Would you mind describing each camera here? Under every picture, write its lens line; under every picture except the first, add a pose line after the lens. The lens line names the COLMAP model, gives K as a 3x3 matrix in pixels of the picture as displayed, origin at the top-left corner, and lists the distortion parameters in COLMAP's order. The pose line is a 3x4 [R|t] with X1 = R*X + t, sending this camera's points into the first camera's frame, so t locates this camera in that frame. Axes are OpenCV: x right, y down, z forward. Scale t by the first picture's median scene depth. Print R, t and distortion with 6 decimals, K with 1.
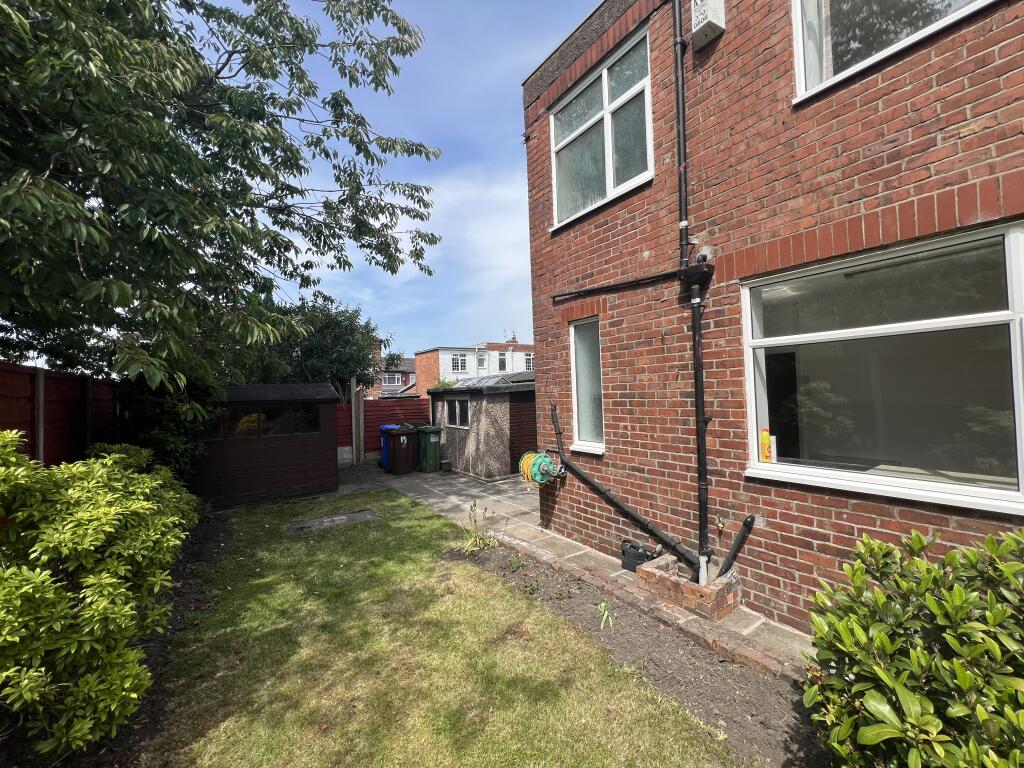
lens RADIAL K [[412.4, 0, 510.6], [0, 412.4, 381.8], [0, 0, 1]] dist [0.000814, 0.000296]
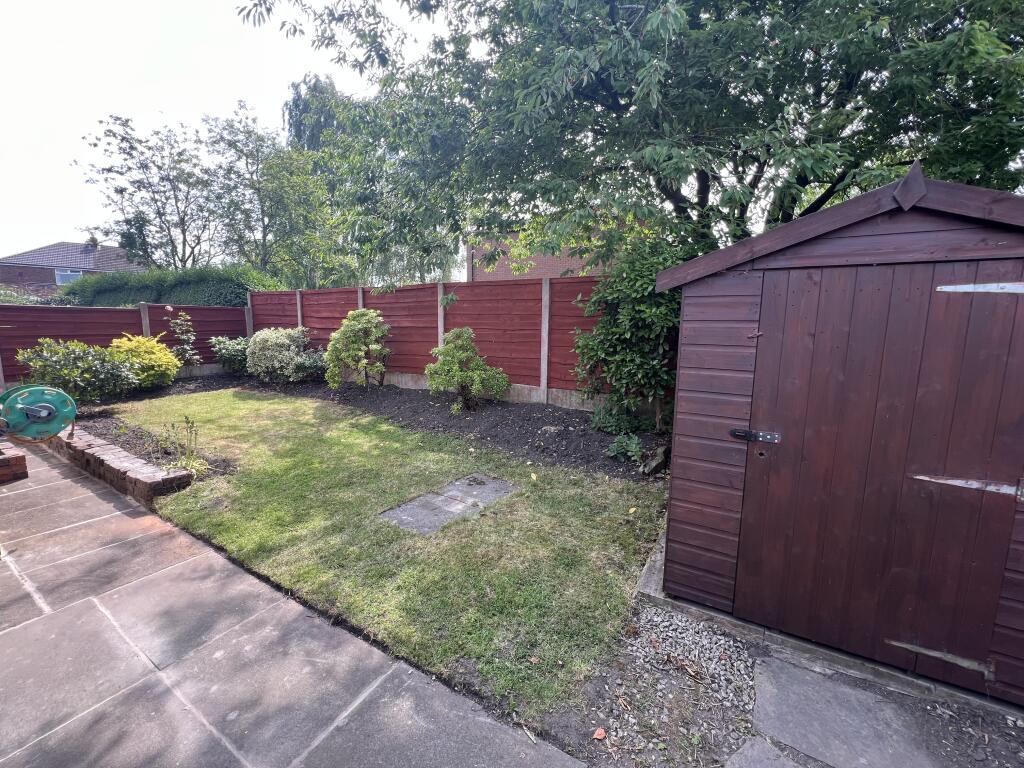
lens RADIAL K [[412.4, 0, 510.6], [0, 412.4, 381.8], [0, 0, 1]] dist [0.000814, 0.000296]
pose [[-0.909721, 0.073038, -0.408745, -0.292847], [0.023359, 0.991851, 0.125243, 0.104308], [0.414562, 0.104389, -0.904014, 1.666747]]
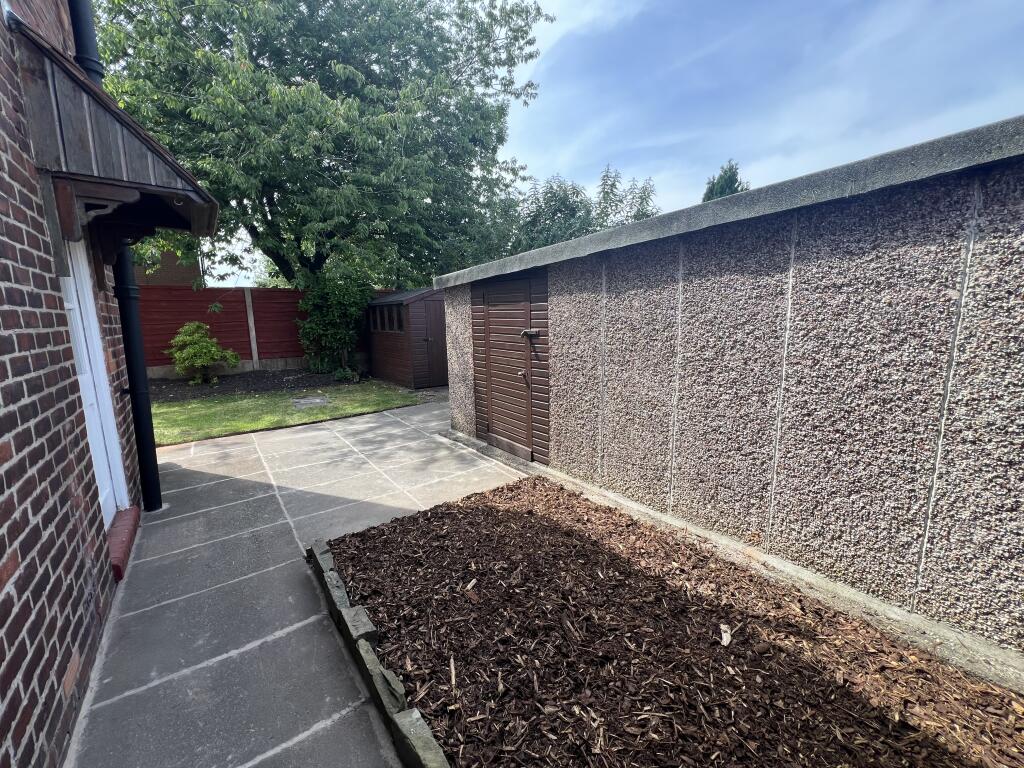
lens RADIAL K [[412.4, 0, 510.6], [0, 412.4, 381.8], [0, 0, 1]] dist [0.000814, 0.000296]
pose [[0.047327, 0.187960, -0.981036, 0.848624], [0.048045, 0.980571, 0.190188, 0.079262], [0.997723, -0.056135, 0.037377, 1.675083]]
